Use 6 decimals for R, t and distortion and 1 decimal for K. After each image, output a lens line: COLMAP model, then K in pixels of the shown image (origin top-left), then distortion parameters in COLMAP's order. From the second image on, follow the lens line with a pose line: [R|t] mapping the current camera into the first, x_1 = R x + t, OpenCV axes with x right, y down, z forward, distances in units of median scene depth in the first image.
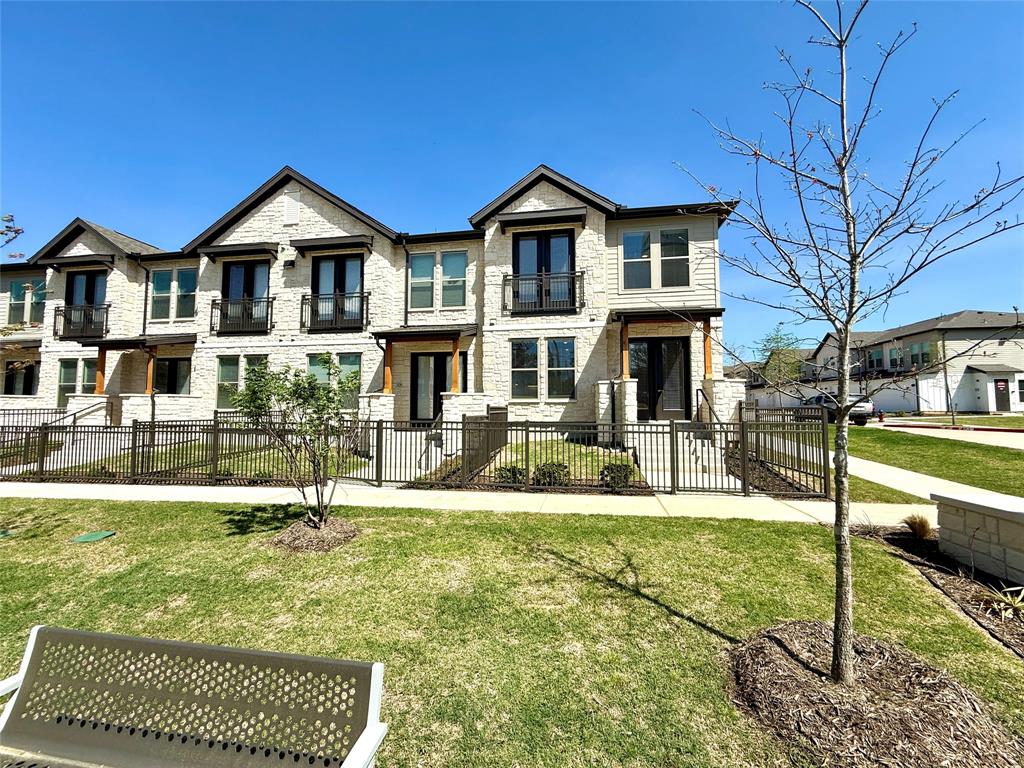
lens RADIAL K [[409.6, 0, 510.8], [0, 409.6, 384.2], [0, 0, 1]] dist [-0.001177, -0.000261]
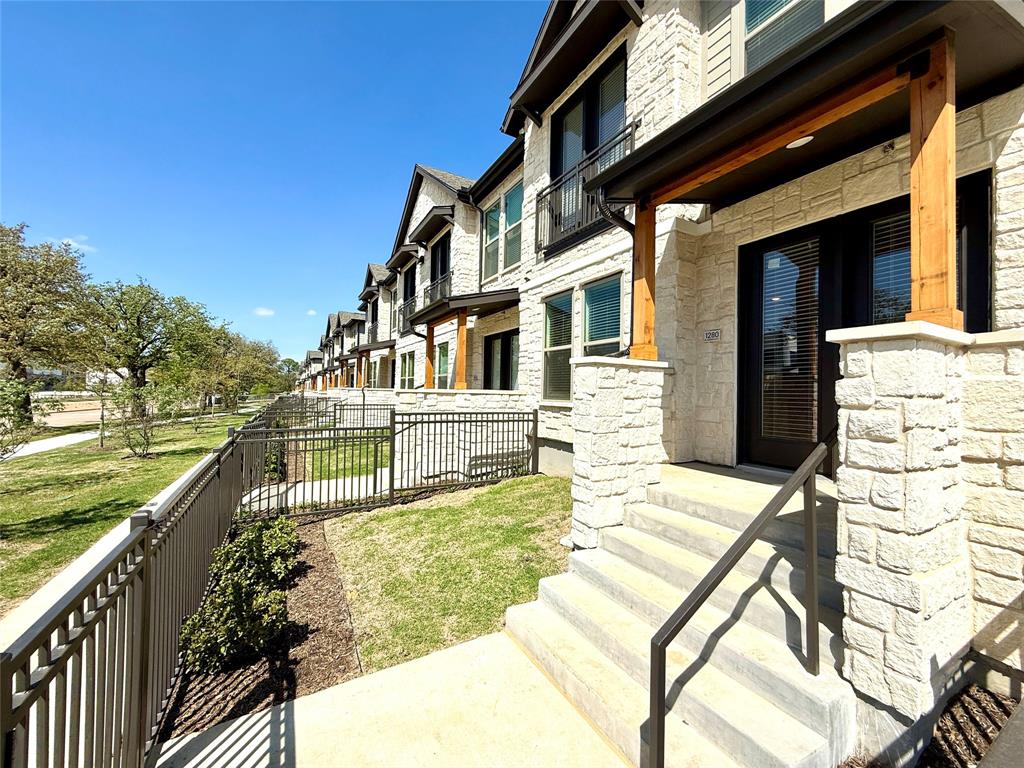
lens RADIAL K [[409.6, 0, 512.0], [0, 409.6, 383.6], [0, 0, 1]] dist [-0.001177, -0.000261]
pose [[0.623465, -0.003359, -0.781844, 0.433403], [0.026143, 0.999521, 0.016553, 0.002039], [0.781414, -0.030760, 0.623254, 0.589653]]
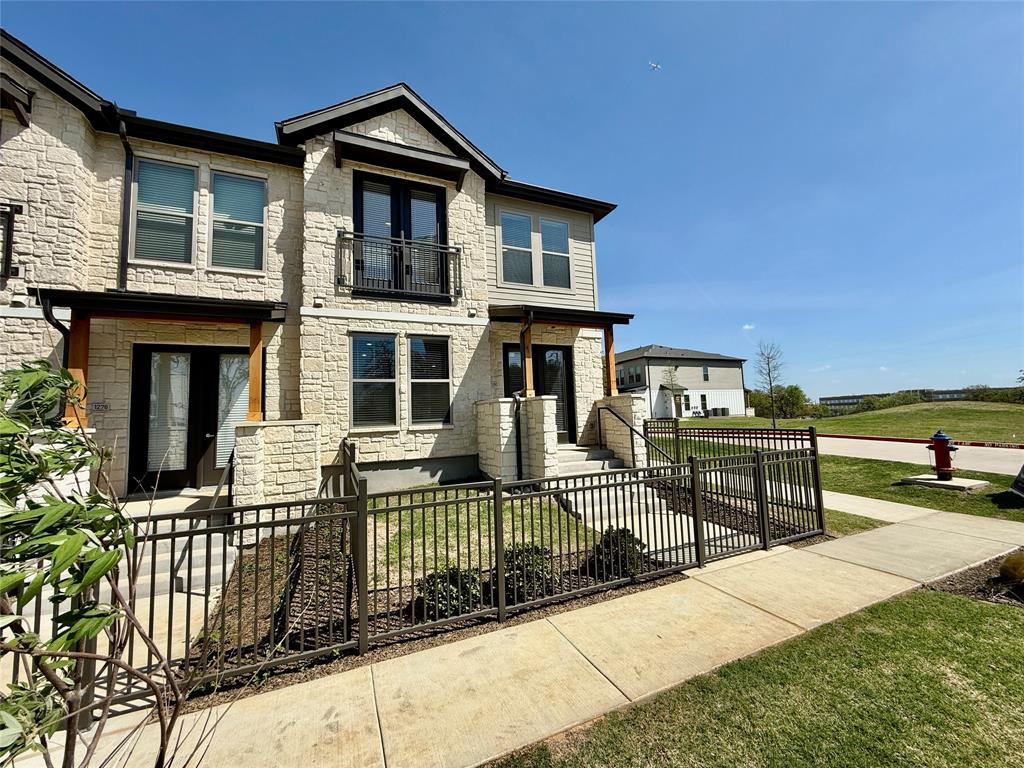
lens RADIAL K [[409.6, 0, 513.4], [0, 409.6, 383.3], [0, 0, 1]] dist [-0.001177, -0.000261]
pose [[0.833885, 0.015829, 0.551711, -0.138736], [0.004717, 0.999348, -0.035801, -0.007557], [-0.551918, 0.032457, 0.833267, 0.337016]]
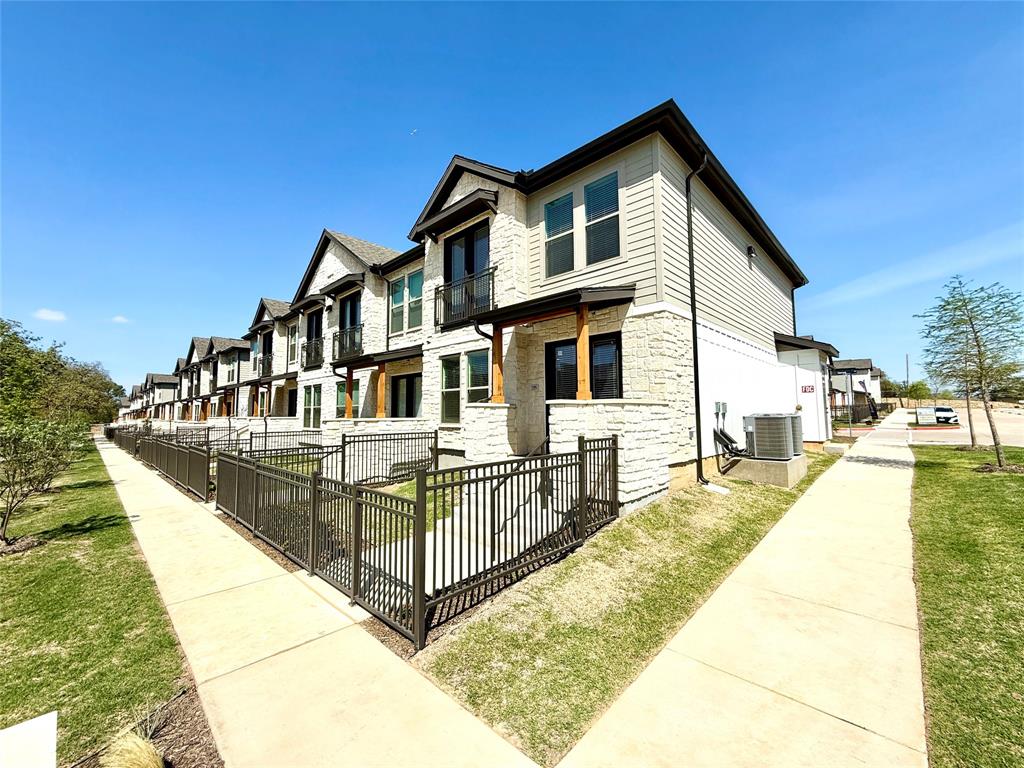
lens RADIAL K [[409.6, 0, 511.9], [0, 409.6, 385.3], [0, 0, 1]] dist [-0.001177, -0.000261]
pose [[0.821603, -0.044627, -0.568310, 0.640430], [0.040409, 0.998982, -0.020026, -0.022724], [0.568626, -0.006511, 0.822570, 0.342596]]
